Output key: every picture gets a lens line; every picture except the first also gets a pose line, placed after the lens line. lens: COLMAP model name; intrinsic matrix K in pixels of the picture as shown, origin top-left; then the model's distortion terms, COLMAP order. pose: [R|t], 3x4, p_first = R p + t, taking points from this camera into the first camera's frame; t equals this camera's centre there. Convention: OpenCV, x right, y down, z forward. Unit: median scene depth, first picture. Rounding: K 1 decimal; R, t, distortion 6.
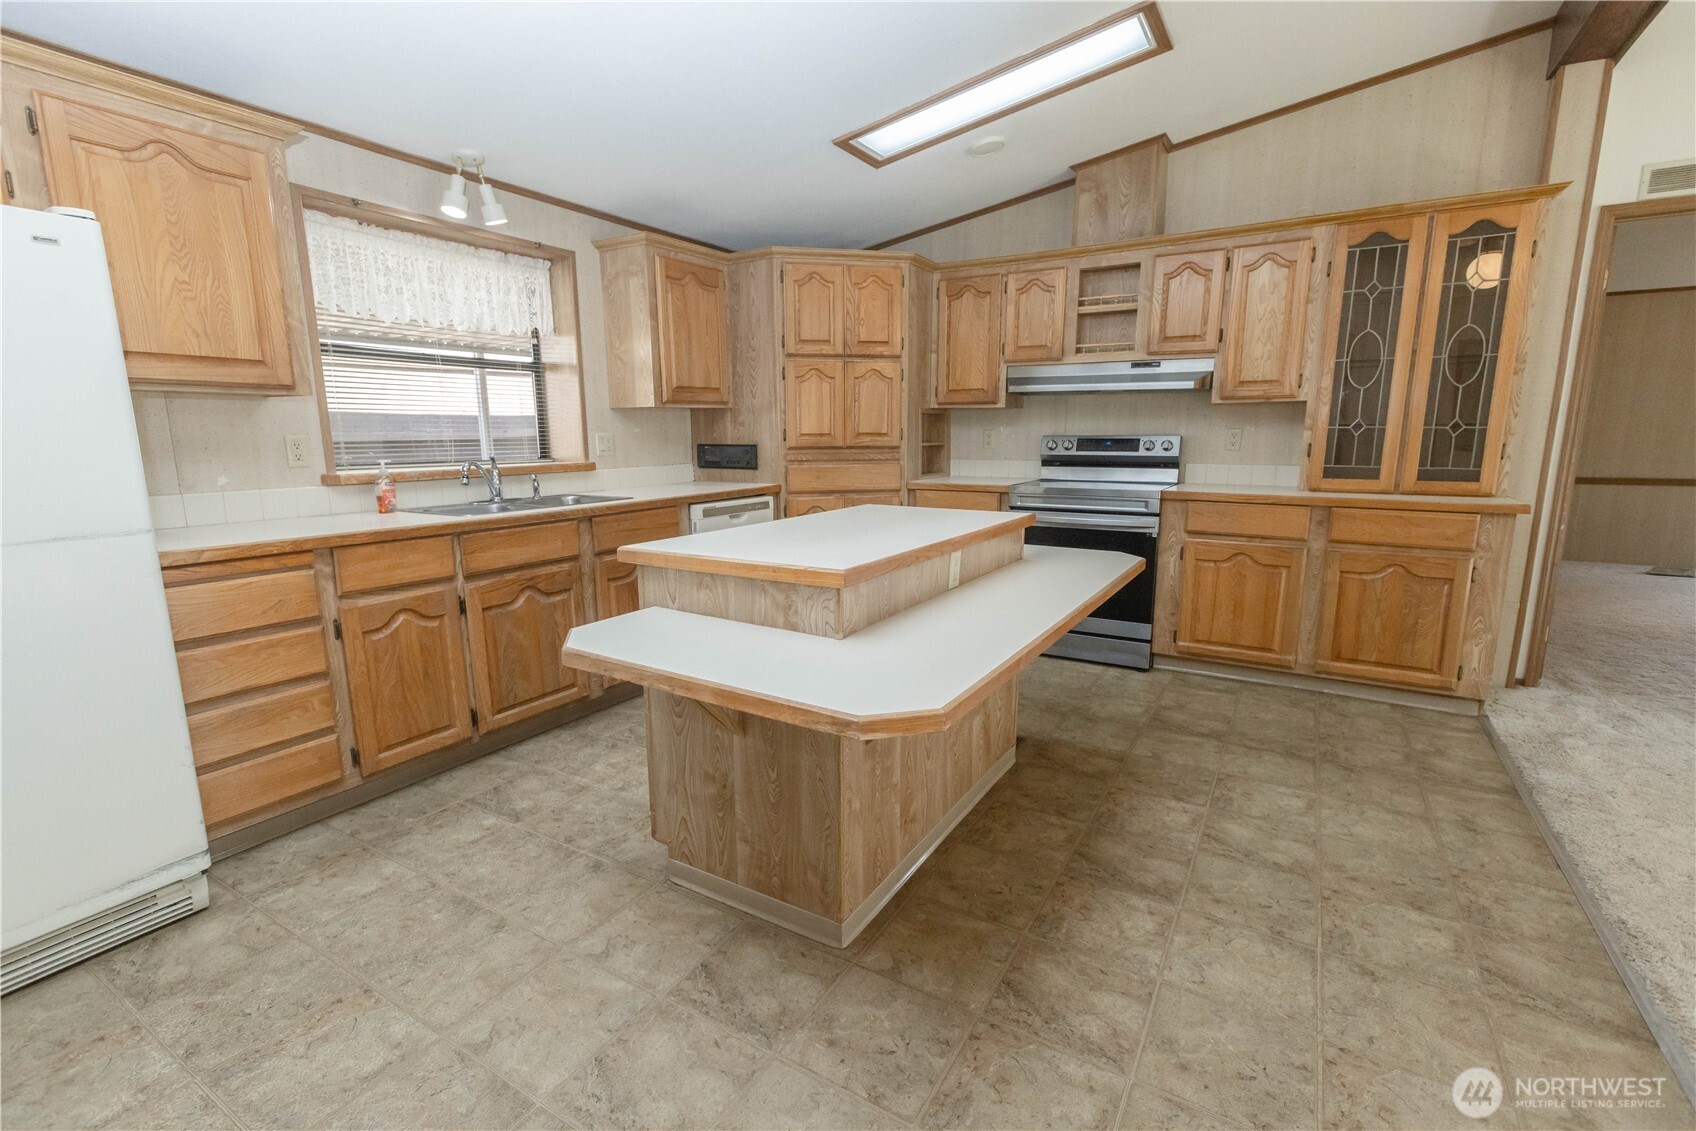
lens RADIAL K [[755.3, 0, 848.0], [0, 755.3, 565.5], [0, 0, 1]] dist [-0.001260, -0.000716]
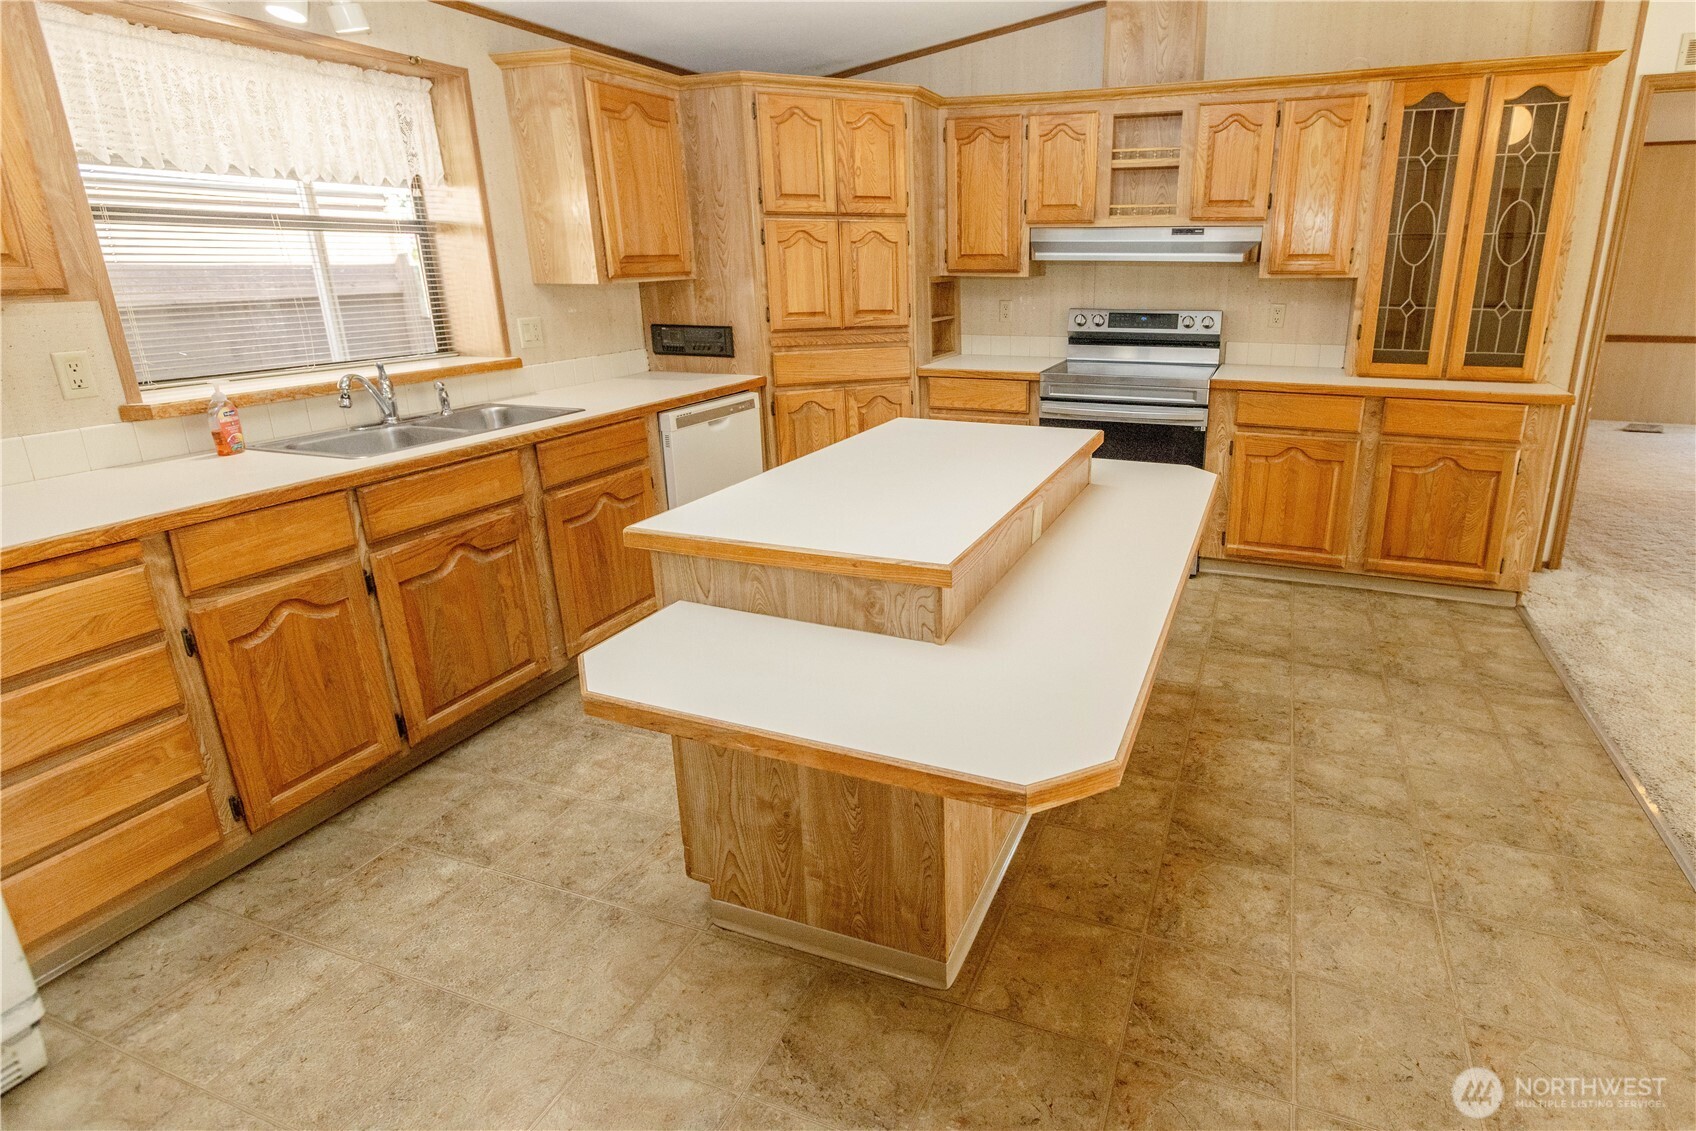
lens RADIAL K [[860.5, 0, 975.5], [0, 860.5, 504.8], [0, 0, 1]] dist [0.001603, -0.002339]
pose [[0.978865, -0.053213, 0.197464, -0.074119], [0.033623, 0.994291, 0.101264, -0.070884], [-0.201725, -0.092484, 0.975066, 0.052059]]
